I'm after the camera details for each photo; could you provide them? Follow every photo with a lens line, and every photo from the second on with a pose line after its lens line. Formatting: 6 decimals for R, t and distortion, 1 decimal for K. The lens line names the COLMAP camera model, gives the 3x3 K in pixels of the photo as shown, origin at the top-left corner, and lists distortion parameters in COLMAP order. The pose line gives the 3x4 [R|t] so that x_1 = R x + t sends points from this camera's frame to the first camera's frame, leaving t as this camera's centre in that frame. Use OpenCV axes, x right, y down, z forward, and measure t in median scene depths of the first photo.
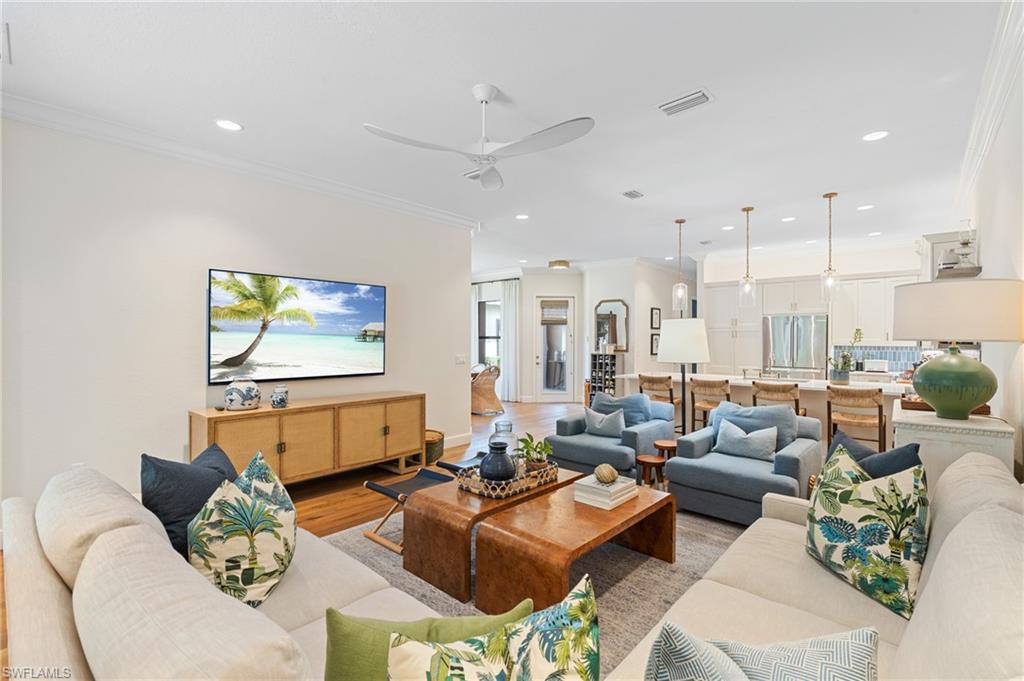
lens RADIAL K [[457.0, 0, 512.0], [0, 457.0, 340.5], [0, 0, 1]] dist [-0.001336, 0.001477]
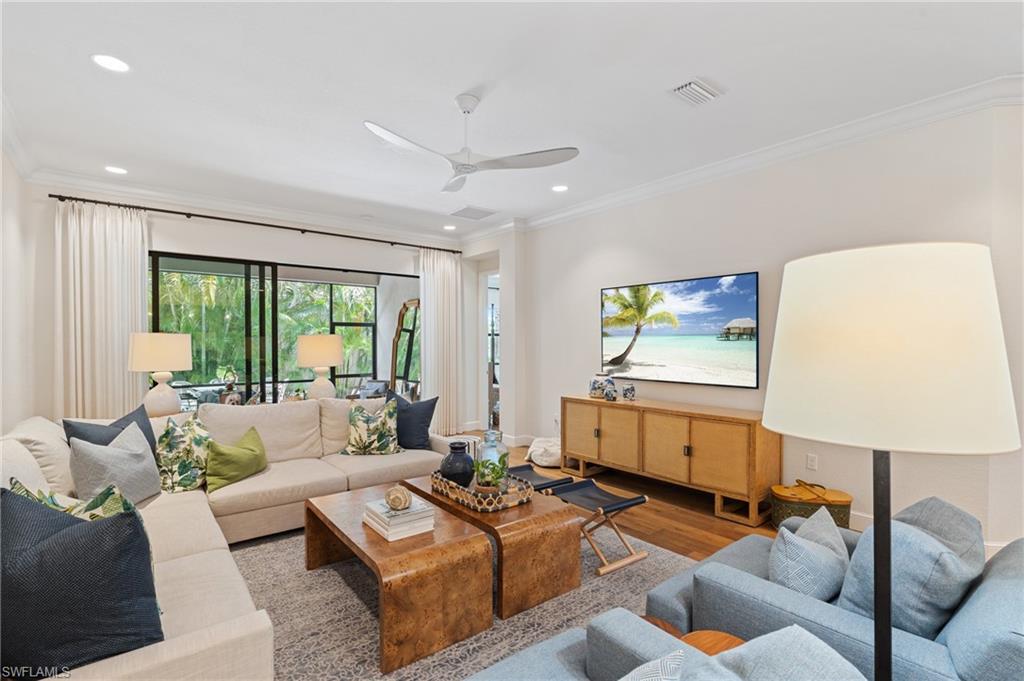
lens RADIAL K [[480.3, 0, 513.0], [0, 480.3, 342.7], [0, 0, 1]] dist [-0.000995, 0.000608]
pose [[-0.151233, 0.001891, -0.988496, 0.693233], [-0.004149, 0.999988, 0.002548, -0.002994], [0.988489, 0.004487, -0.151224, 0.876687]]
